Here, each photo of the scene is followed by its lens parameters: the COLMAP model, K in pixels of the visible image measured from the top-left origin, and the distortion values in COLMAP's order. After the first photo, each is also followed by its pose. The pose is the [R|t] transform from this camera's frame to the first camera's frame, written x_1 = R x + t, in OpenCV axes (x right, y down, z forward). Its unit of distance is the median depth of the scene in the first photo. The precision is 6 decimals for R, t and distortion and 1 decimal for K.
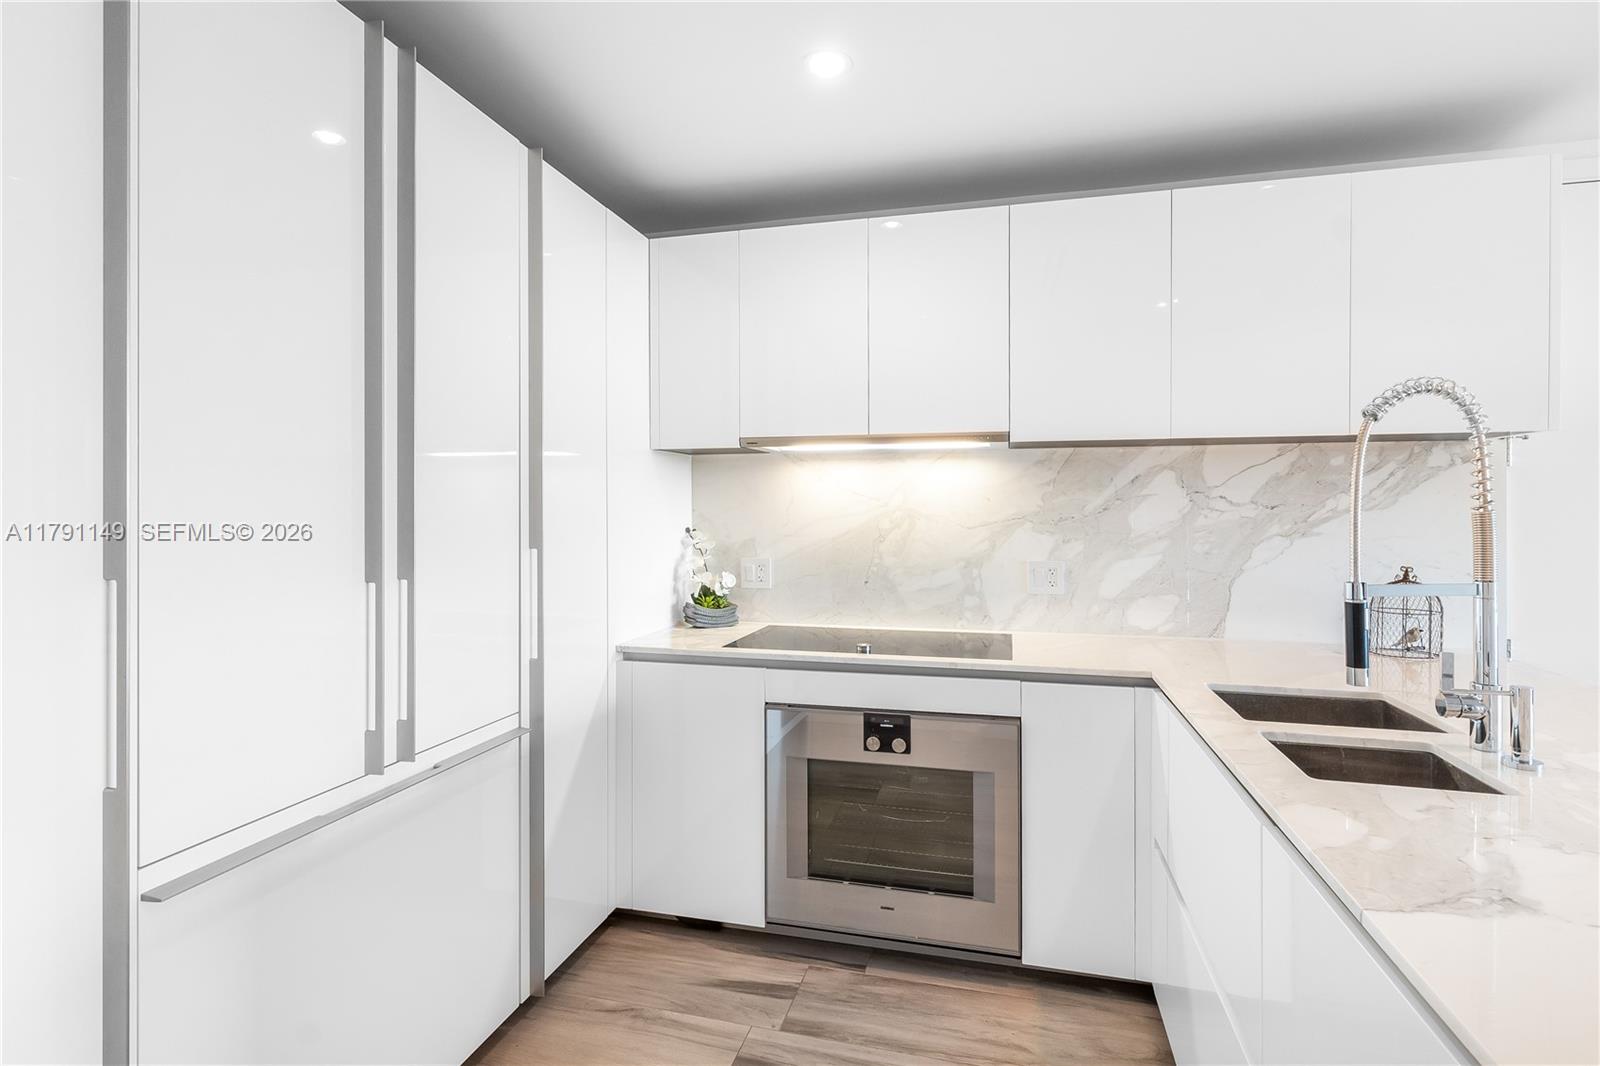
lens RADIAL K [[784.7, 0, 806.5], [0, 784.7, 512.3], [0, 0, 1]] dist [0.005491, 0.000959]
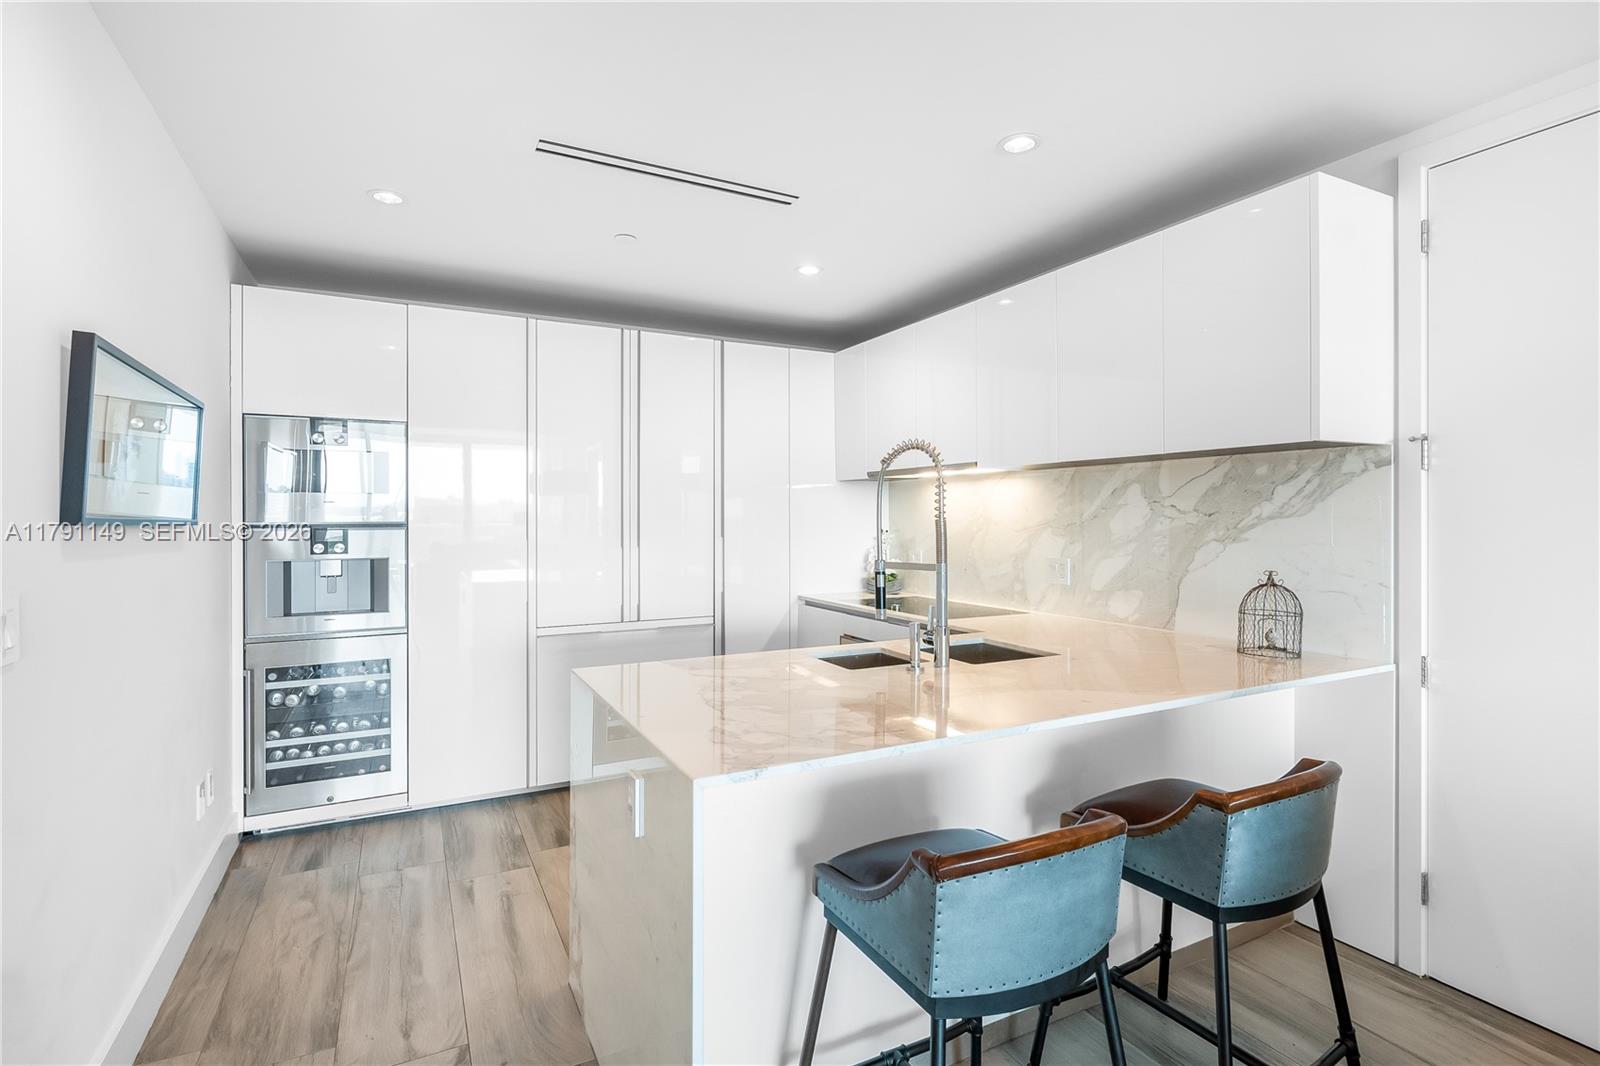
lens RADIAL K [[784.7, 0, 801.6], [0, 784.7, 525.0], [0, 0, 1]] dist [0.005491, 0.000959]
pose [[0.666972, 0.004596, -0.745069, 1.041427], [0.002852, 0.999958, 0.008721, -0.003265], [0.745078, -0.007942, 0.666930, -0.158585]]
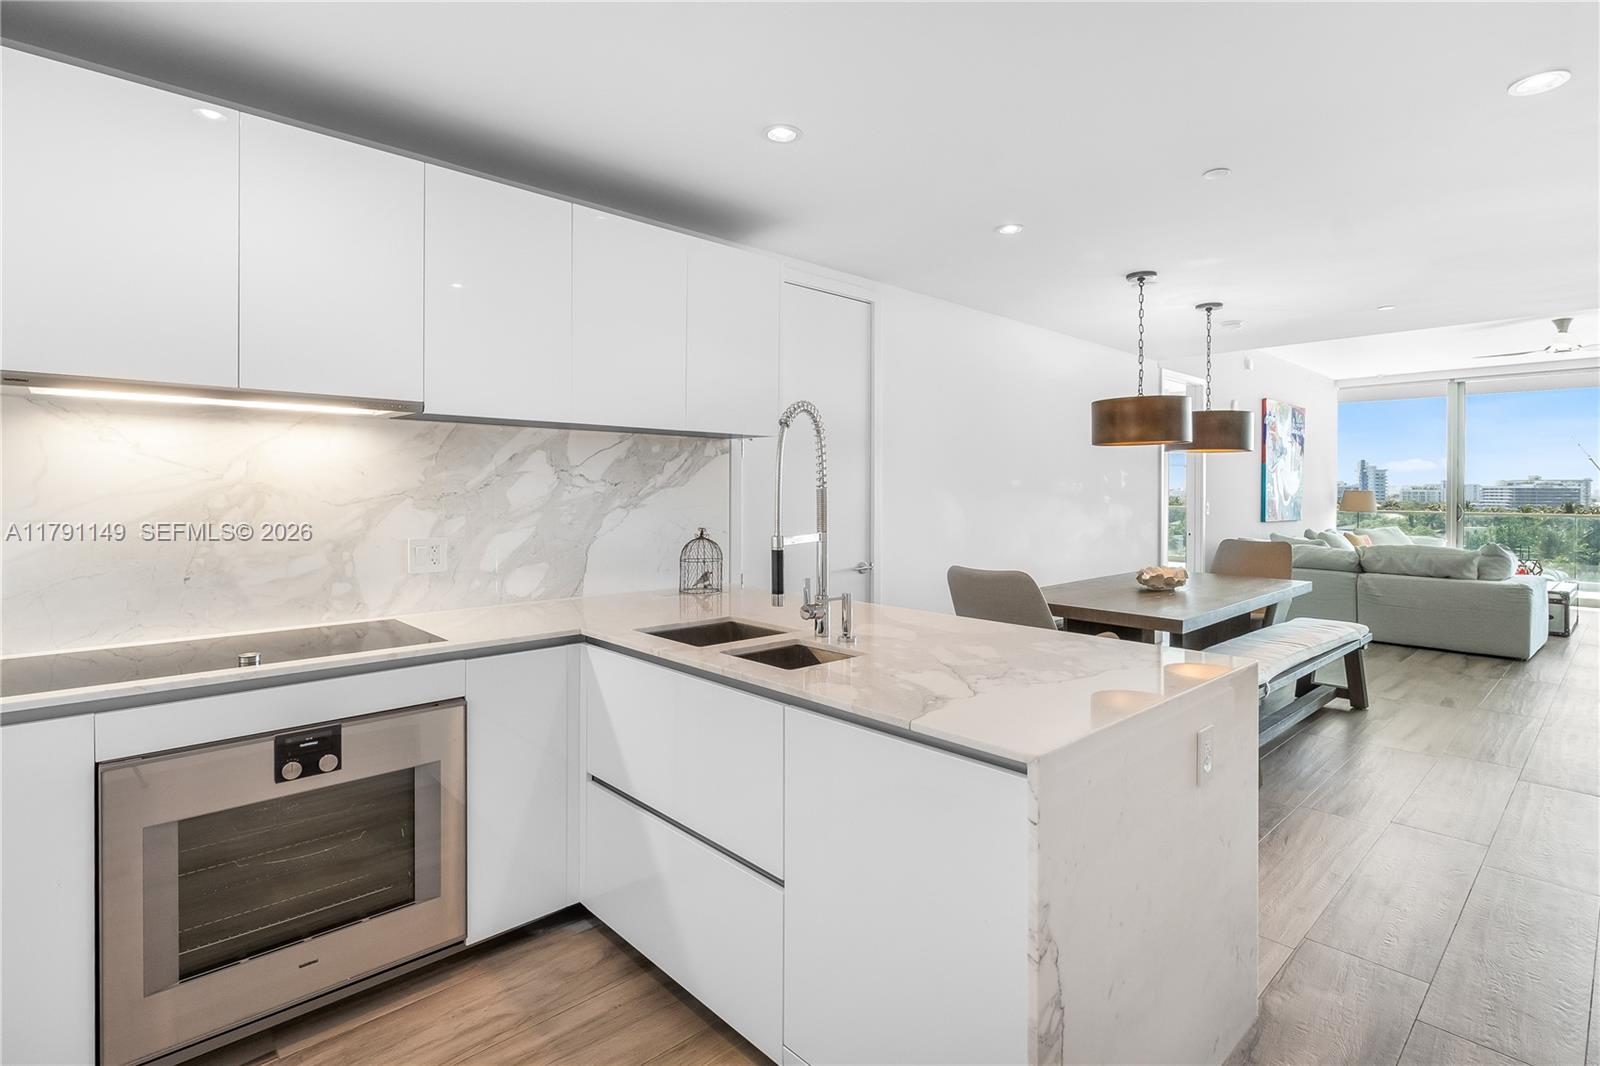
lens RADIAL K [[784.7, 0, 812.7], [0, 784.7, 492.6], [0, 0, 1]] dist [0.005491, 0.000959]
pose [[0.529502, -0.002013, 0.848306, -0.283104], [-0.002807, 0.999988, 0.004125, 0.000776], [-0.848304, -0.004566, 0.529490, 0.095560]]
